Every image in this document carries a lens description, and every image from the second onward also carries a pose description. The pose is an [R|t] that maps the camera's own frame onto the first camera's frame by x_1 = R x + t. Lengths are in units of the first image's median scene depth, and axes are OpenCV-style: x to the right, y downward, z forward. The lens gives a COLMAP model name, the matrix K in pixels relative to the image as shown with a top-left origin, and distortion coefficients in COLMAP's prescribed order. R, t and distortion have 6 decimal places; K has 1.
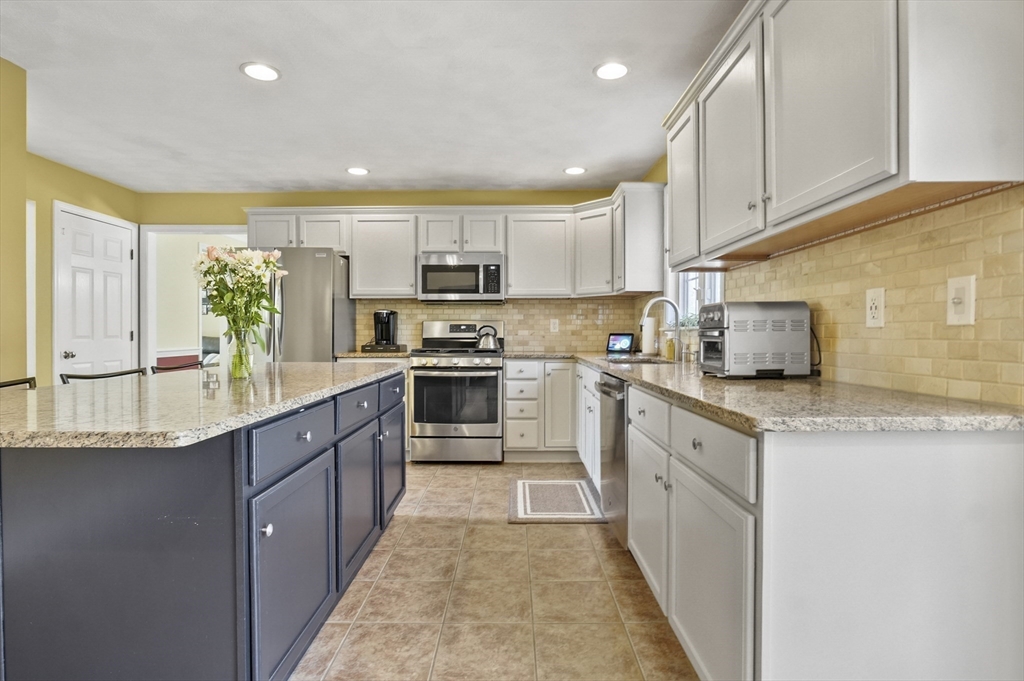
lens RADIAL K [[528.5, 0, 510.7], [0, 528.5, 341.0], [0, 0, 1]] dist [-0.020173, 0.008207]
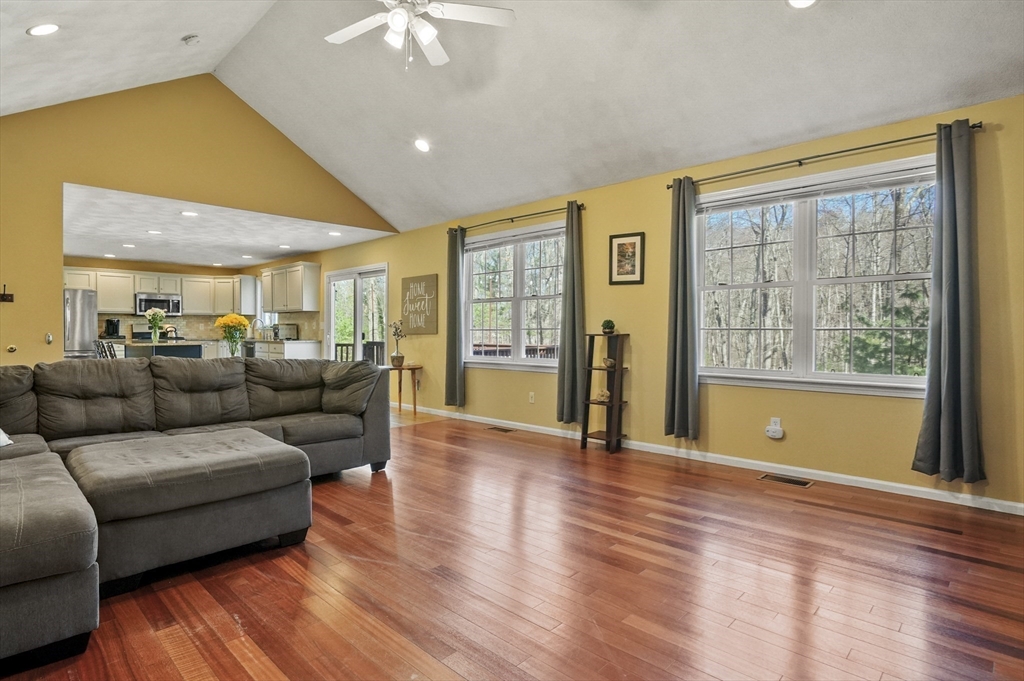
lens RADIAL K [[528.2, 0, 515.9], [0, 528.2, 343.2], [0, 0, 1]] dist [-0.002336, -0.000190]
pose [[0.697423, -0.011366, 0.716569, -0.641823], [0.006416, 0.999933, 0.009616, 0.029391], [-0.716631, -0.002109, 0.697450, -1.634101]]
